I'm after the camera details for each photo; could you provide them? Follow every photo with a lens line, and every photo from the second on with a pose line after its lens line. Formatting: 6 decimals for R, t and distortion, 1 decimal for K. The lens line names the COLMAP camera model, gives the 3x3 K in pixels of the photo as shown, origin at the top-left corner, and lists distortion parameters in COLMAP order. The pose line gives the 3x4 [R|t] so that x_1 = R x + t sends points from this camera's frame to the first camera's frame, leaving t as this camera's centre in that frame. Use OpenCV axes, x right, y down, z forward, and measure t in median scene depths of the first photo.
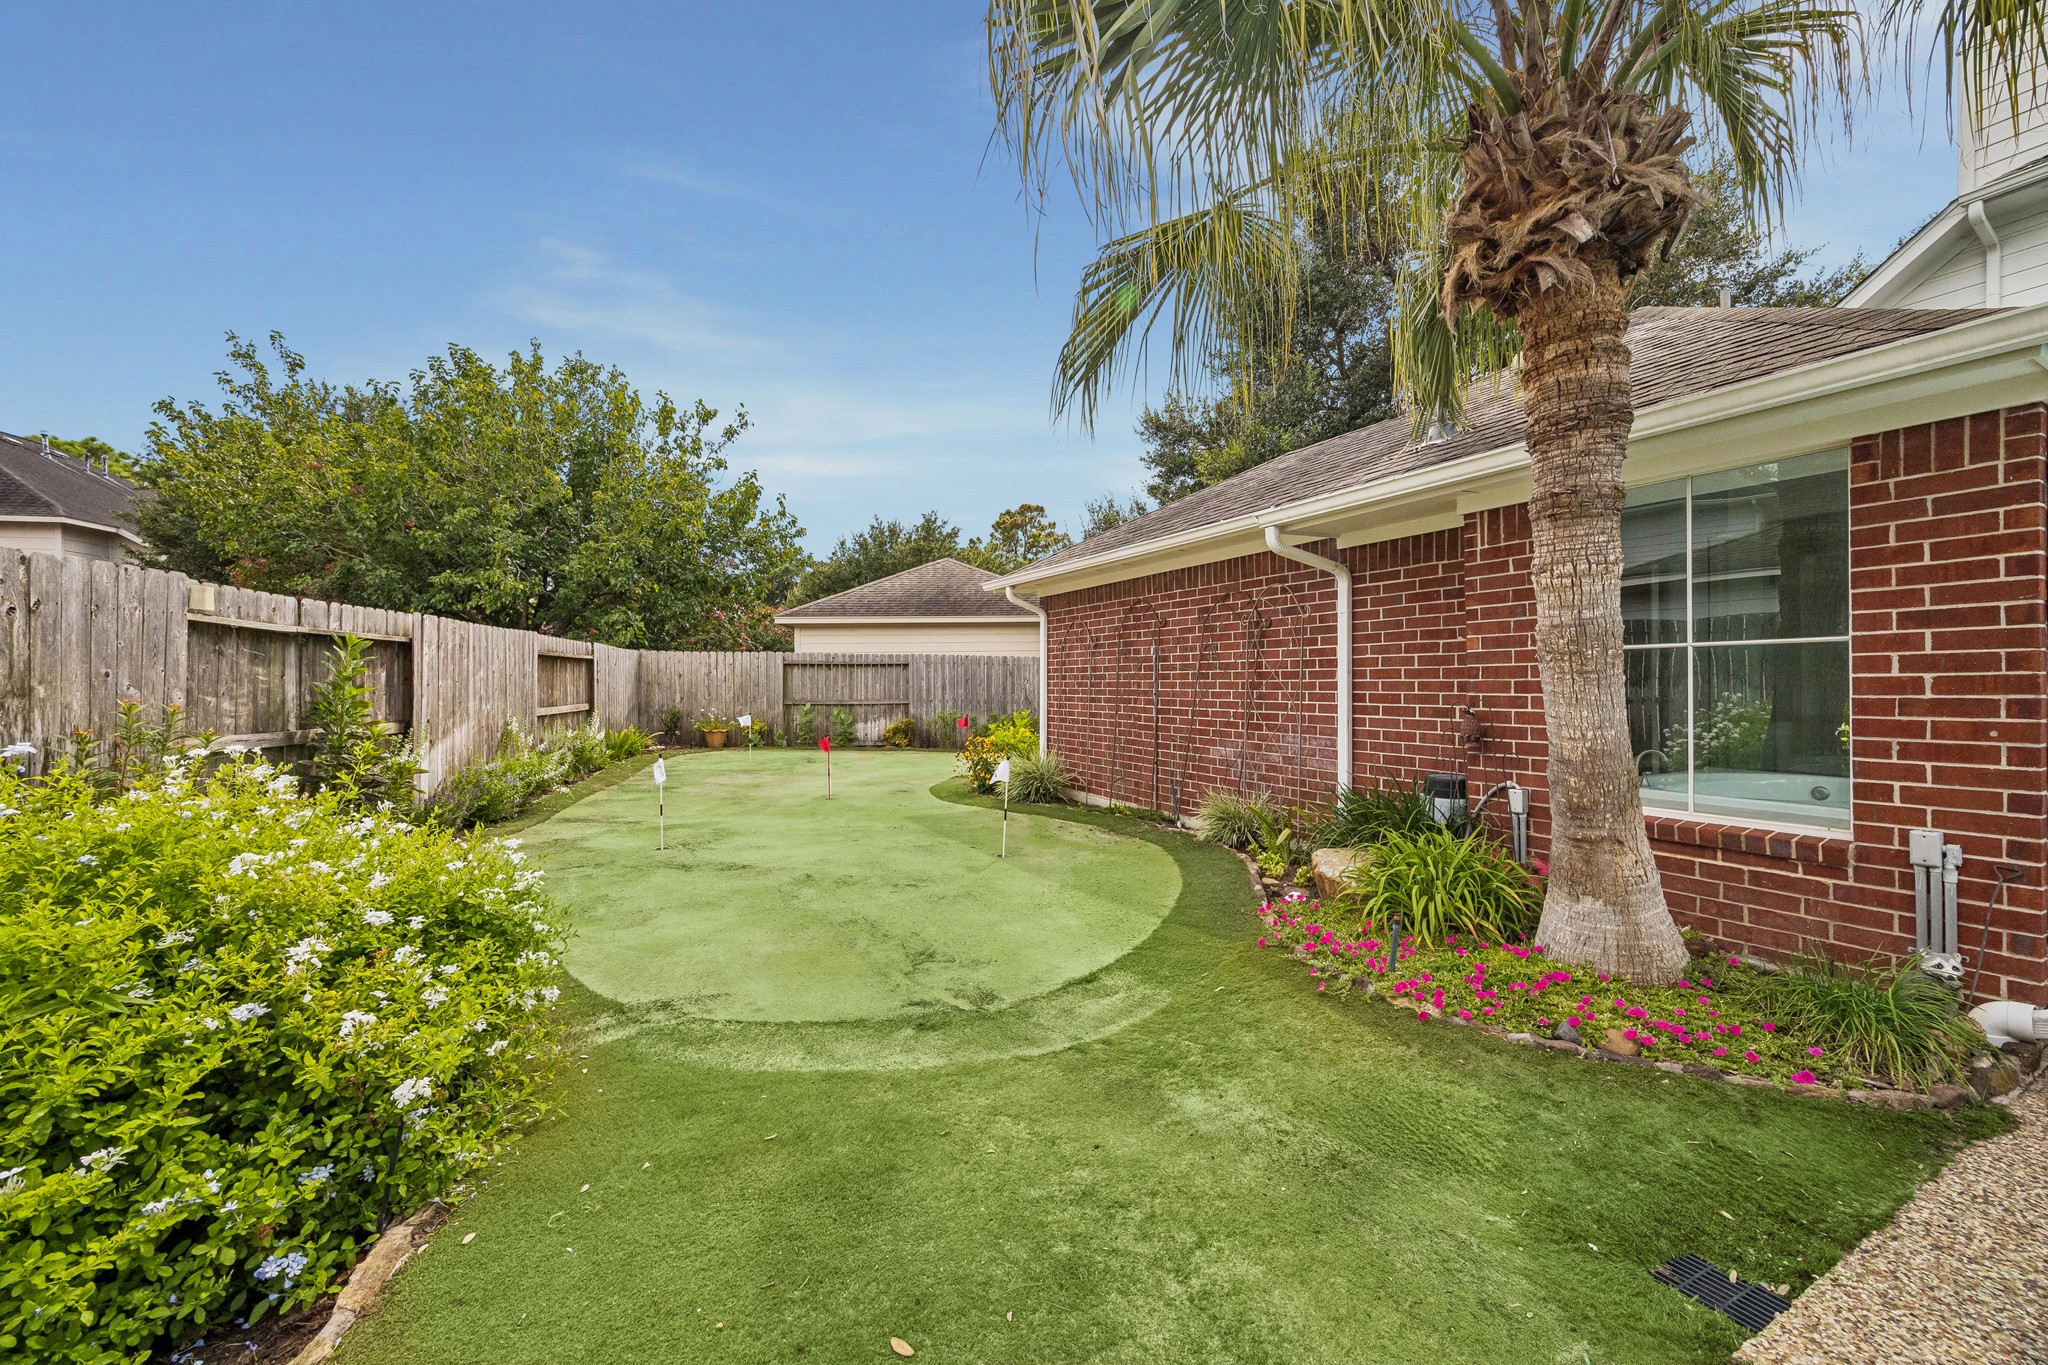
lens RADIAL K [[784.7, 0, 1018.8], [0, 784.7, 683.1], [0, 0, 1]] dist [-0.002424, -0.000139]
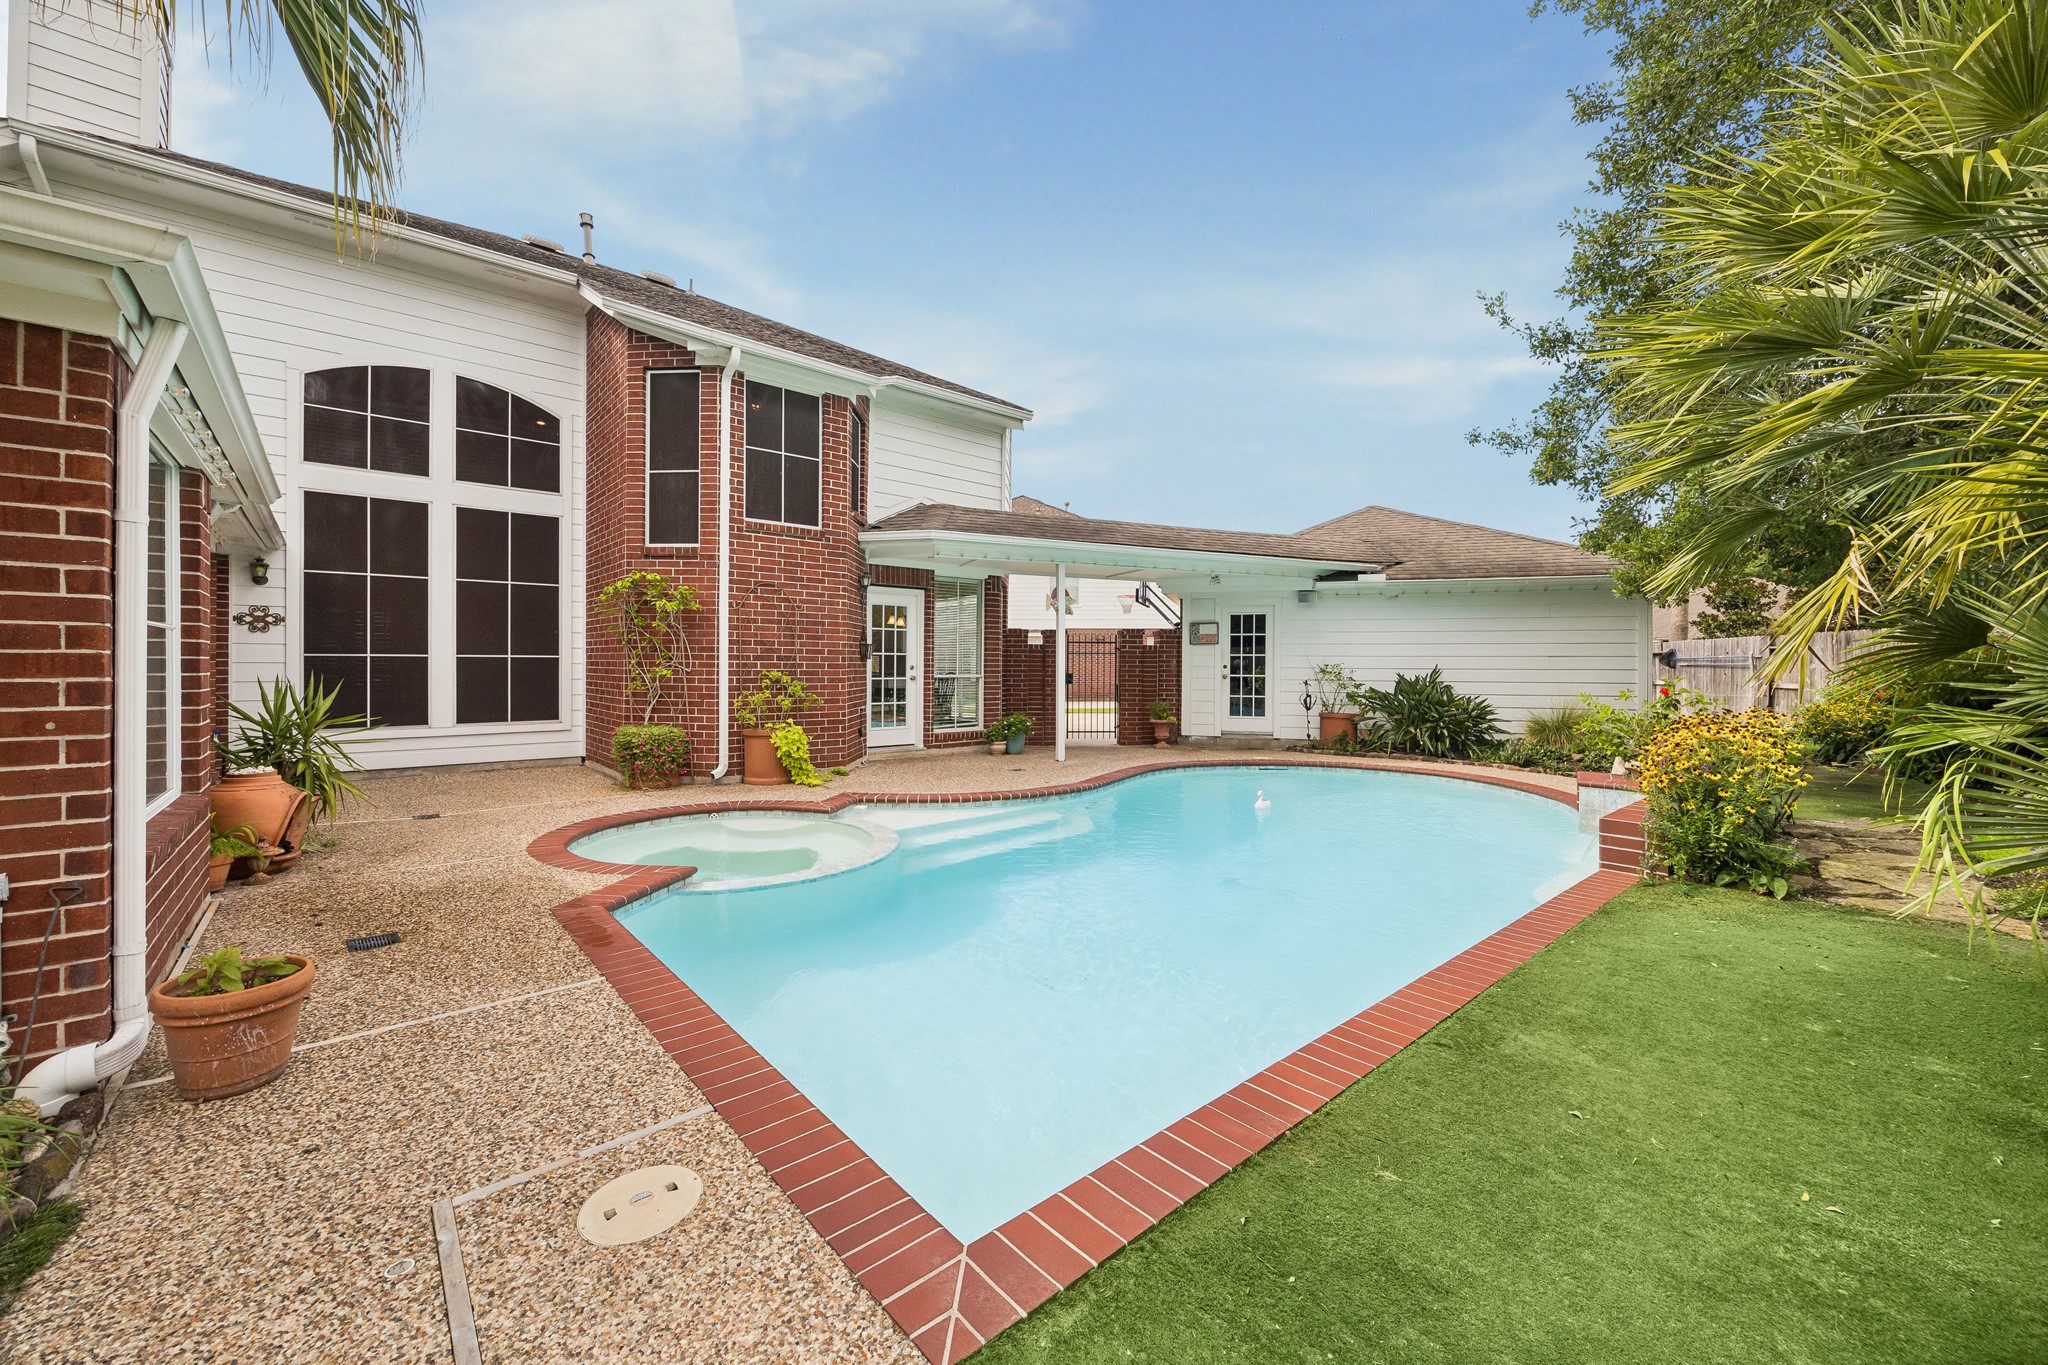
lens RADIAL K [[784.7, 0, 1019.9], [0, 784.7, 675.7], [0, 0, 1]] dist [-0.002424, -0.000139]
pose [[-0.220287, -0.003665, 0.975428, 0.237634], [-0.010955, 0.999939, 0.001283, 0.000804], [-0.975374, -0.010403, -0.220314, 0.199794]]
